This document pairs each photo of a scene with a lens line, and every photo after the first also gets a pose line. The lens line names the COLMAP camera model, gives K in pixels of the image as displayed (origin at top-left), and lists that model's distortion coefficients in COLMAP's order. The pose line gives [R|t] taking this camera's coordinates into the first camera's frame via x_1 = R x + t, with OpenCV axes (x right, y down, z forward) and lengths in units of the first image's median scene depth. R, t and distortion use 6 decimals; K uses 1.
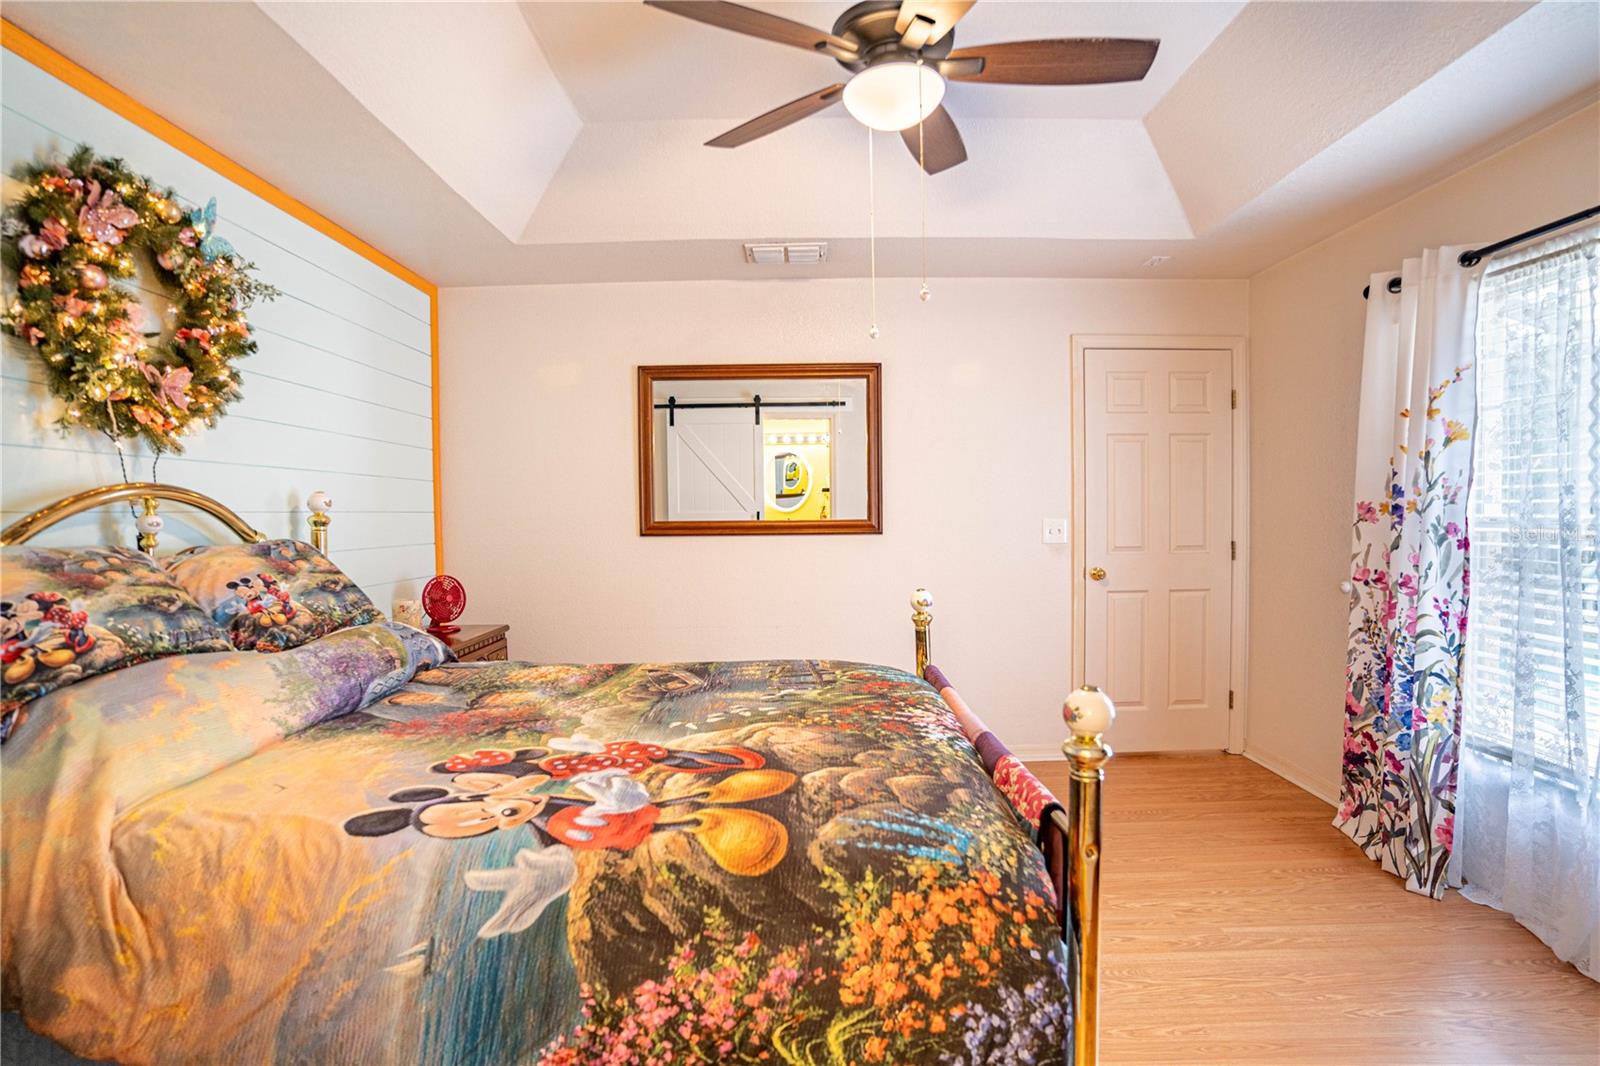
lens RADIAL K [[790.0, 0, 800.0], [0, 790.0, 533.0], [0, 0, 1]] dist [-0.087891, 0.044992]
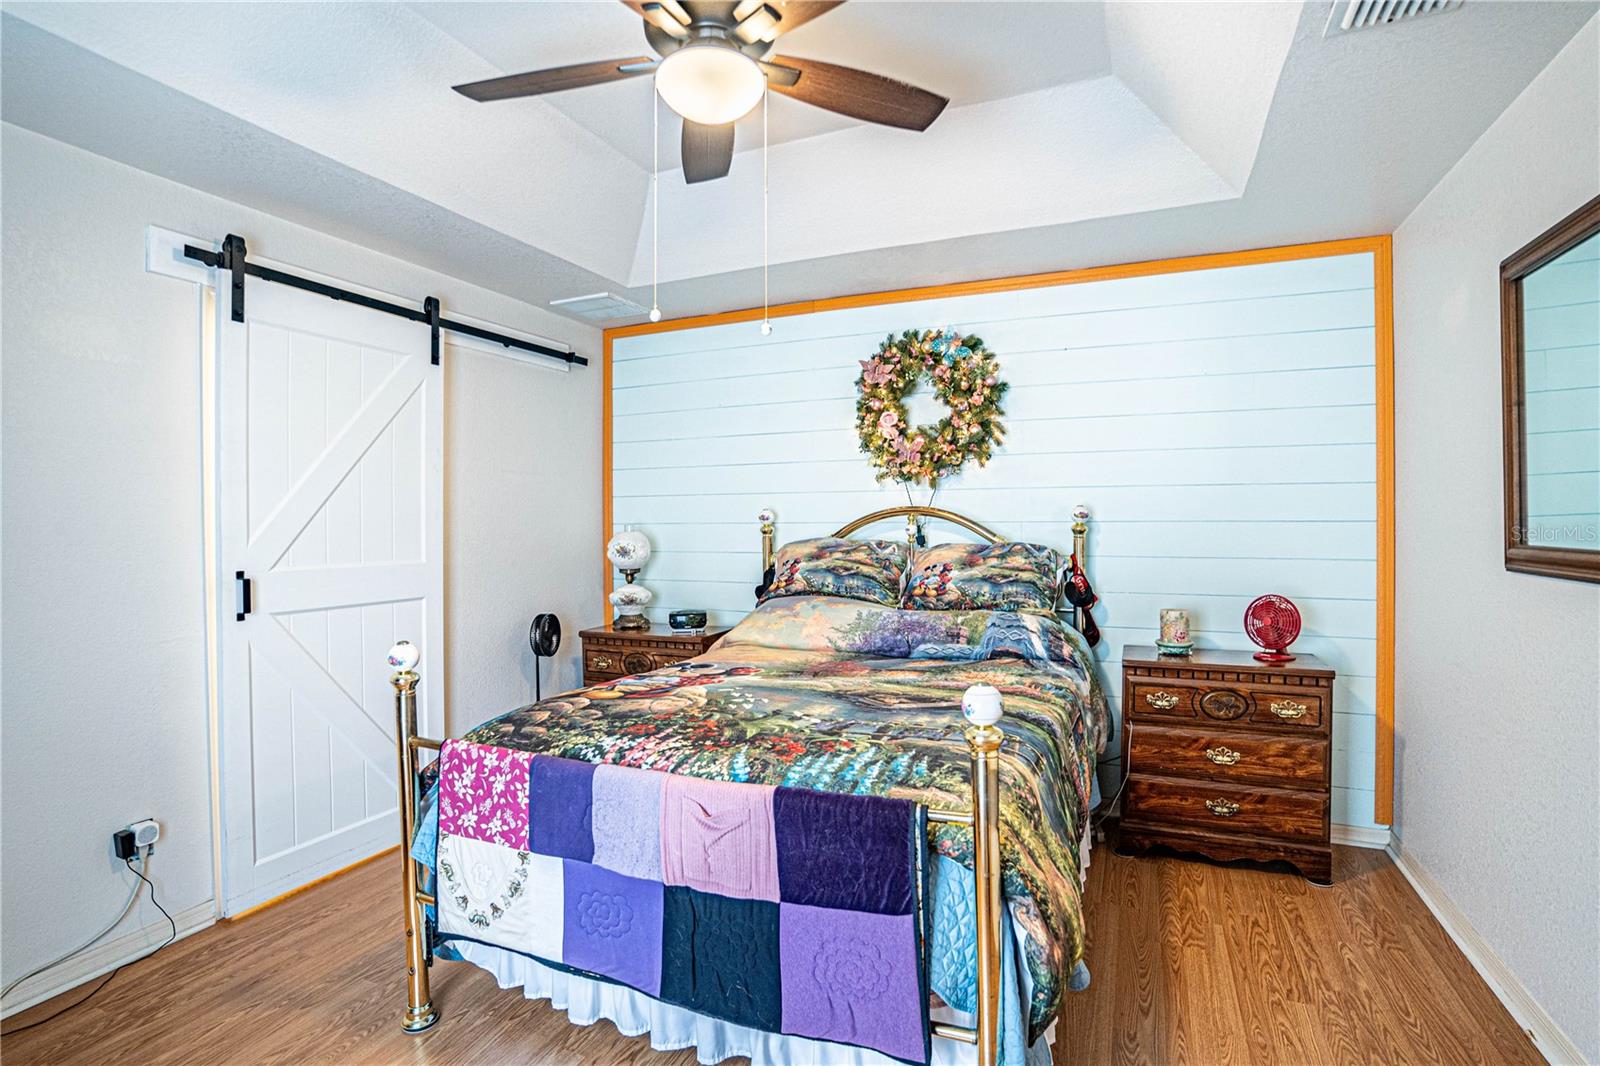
lens RADIAL K [[790.0, 0, 800.0], [0, 790.0, 533.0], [0, 0, 1]] dist [-0.087891, 0.044992]
pose [[-0.403664, 0.025453, -0.914553, 0.944271], [-0.014492, 0.999310, 0.034208, -0.063215], [0.914792, 0.027062, -0.403017, 1.501800]]
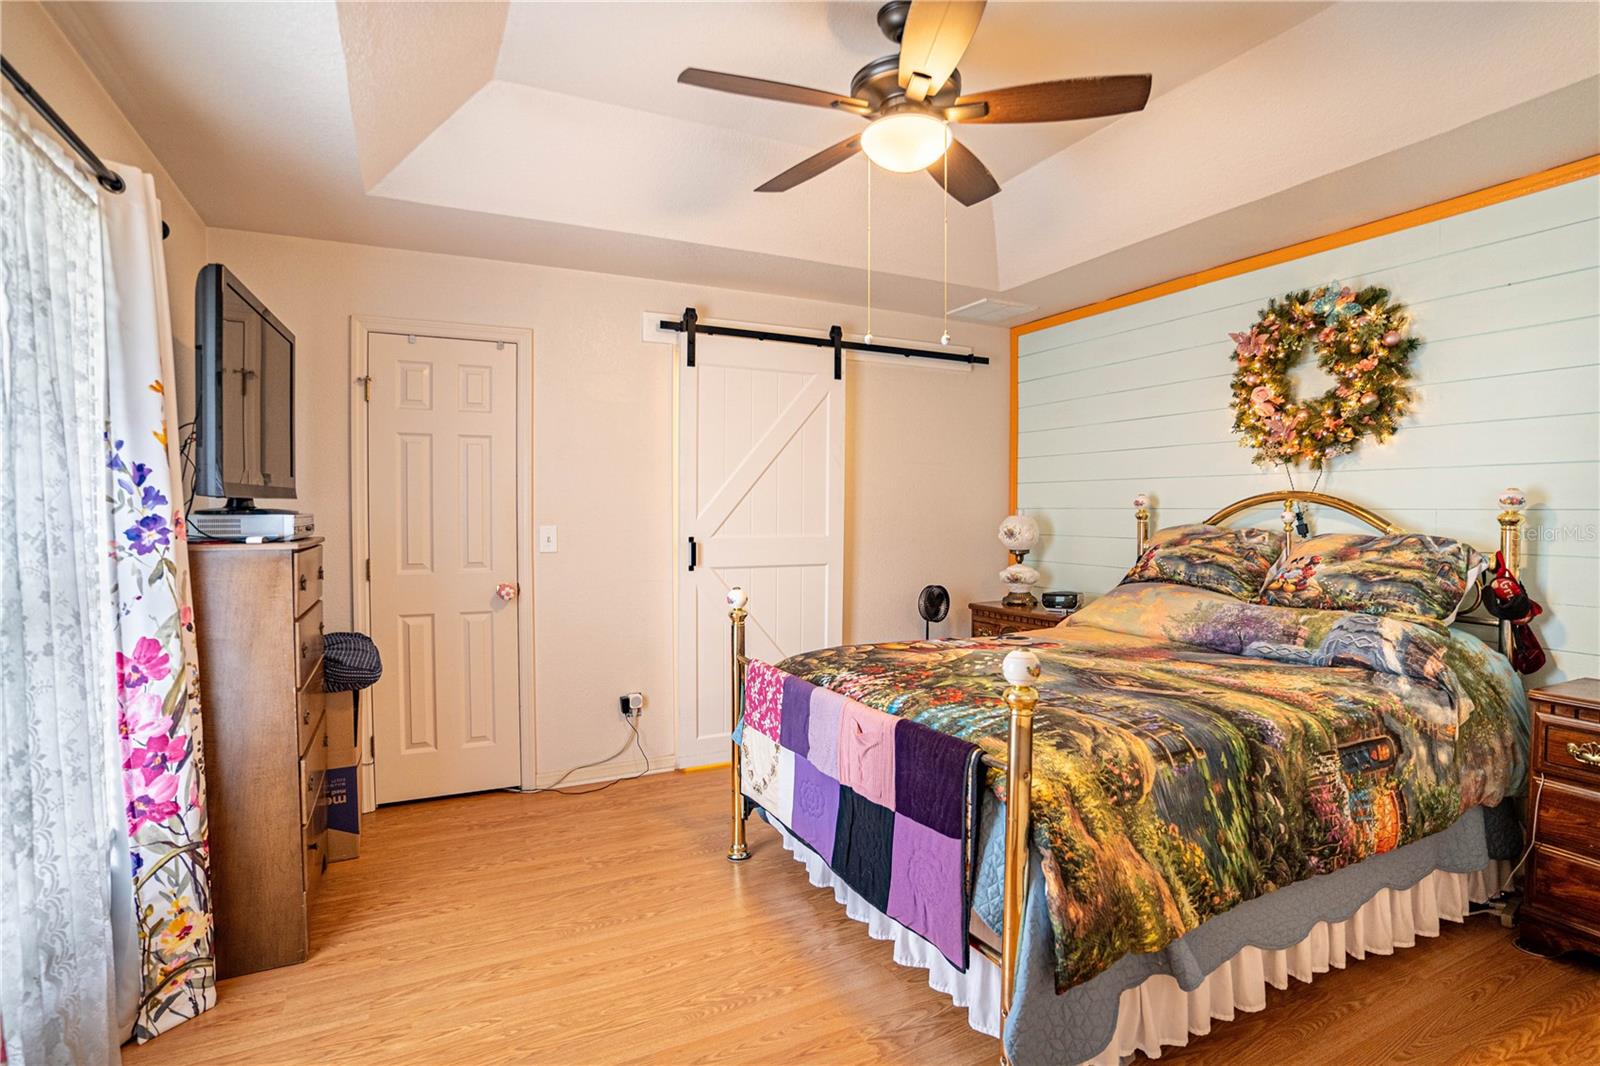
lens RADIAL K [[790.0, 0, 800.0], [0, 790.0, 533.0], [0, 0, 1]] dist [-0.087891, 0.044992]
pose [[-0.895489, 0.021041, -0.444586, 0.776937], [-0.005655, 0.998263, 0.058635, -0.066664], [0.445047, 0.055021, -0.893815, 1.977996]]
